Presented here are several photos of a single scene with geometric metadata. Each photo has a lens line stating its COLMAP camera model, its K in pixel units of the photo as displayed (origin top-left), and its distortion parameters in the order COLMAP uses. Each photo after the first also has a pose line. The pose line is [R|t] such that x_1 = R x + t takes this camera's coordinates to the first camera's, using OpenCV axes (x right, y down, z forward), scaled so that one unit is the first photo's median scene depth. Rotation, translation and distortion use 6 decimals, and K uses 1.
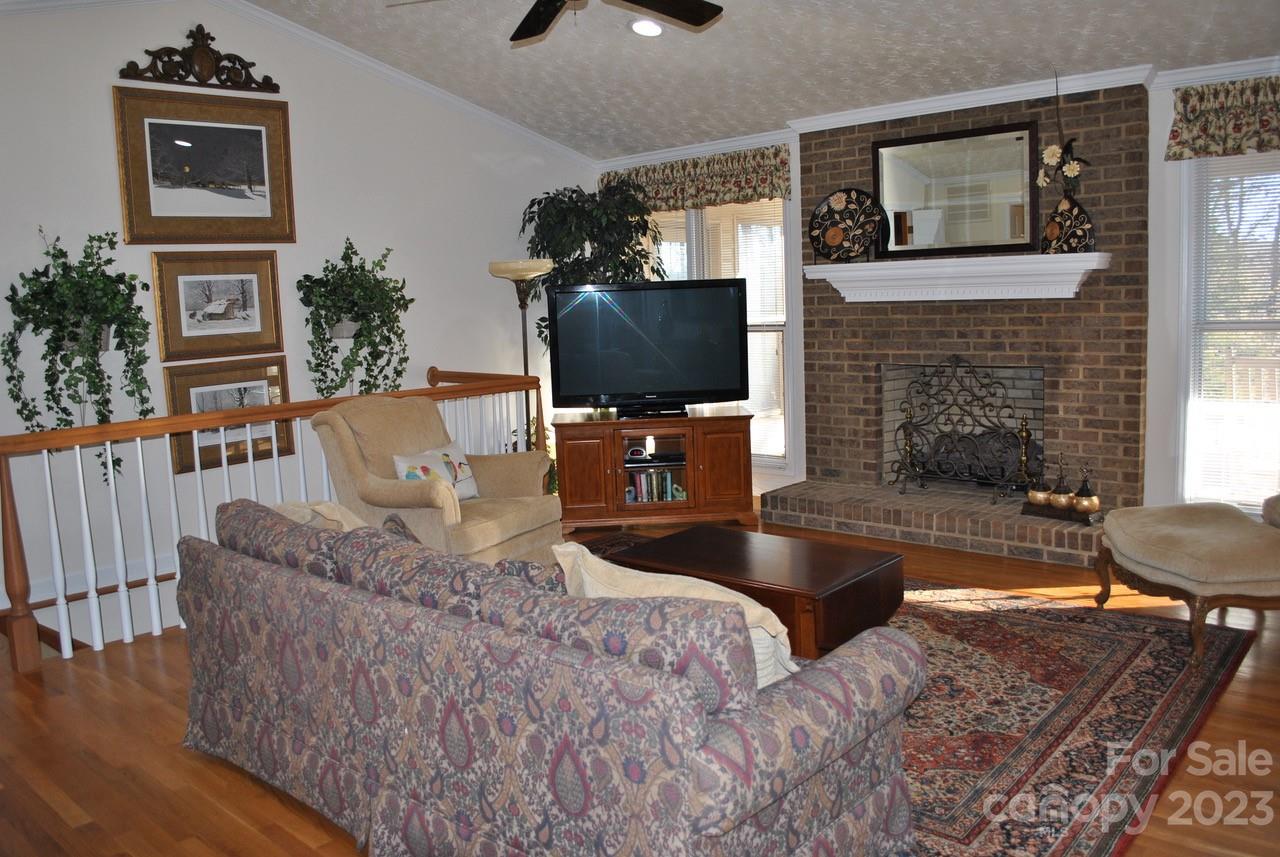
lens RADIAL K [[1007.1, 0, 640.0], [0, 1007.1, 428.5], [0, 0, 1]] dist [-0.087765, 0.012658]
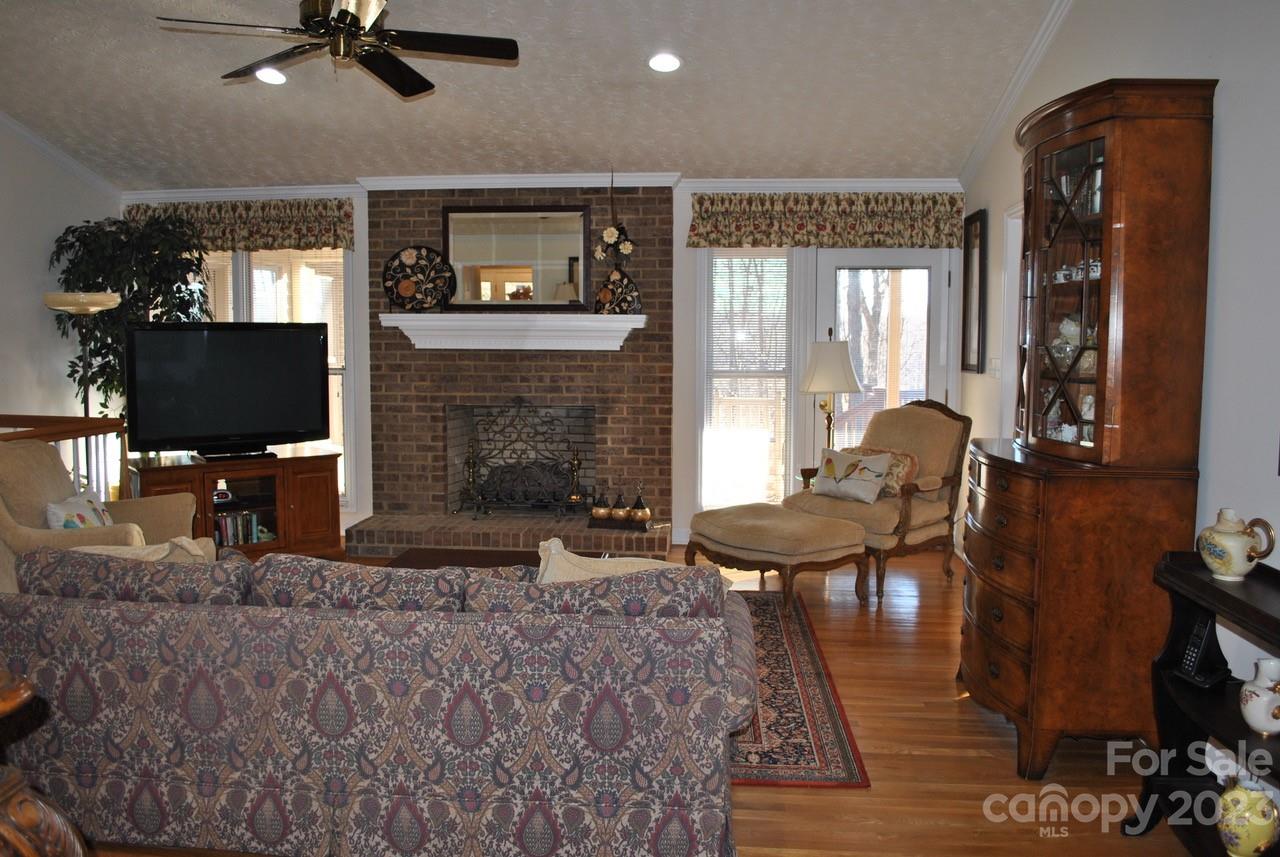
lens RADIAL K [[1007.1, 0, 640.0], [0, 1007.1, 428.5], [0, 0, 1]] dist [-0.087765, 0.012658]
pose [[0.797863, -0.012718, 0.602704, -0.285488], [0.042518, 0.998475, -0.035216, 0.010960], [-0.601337, 0.053723, 0.797187, -0.016818]]
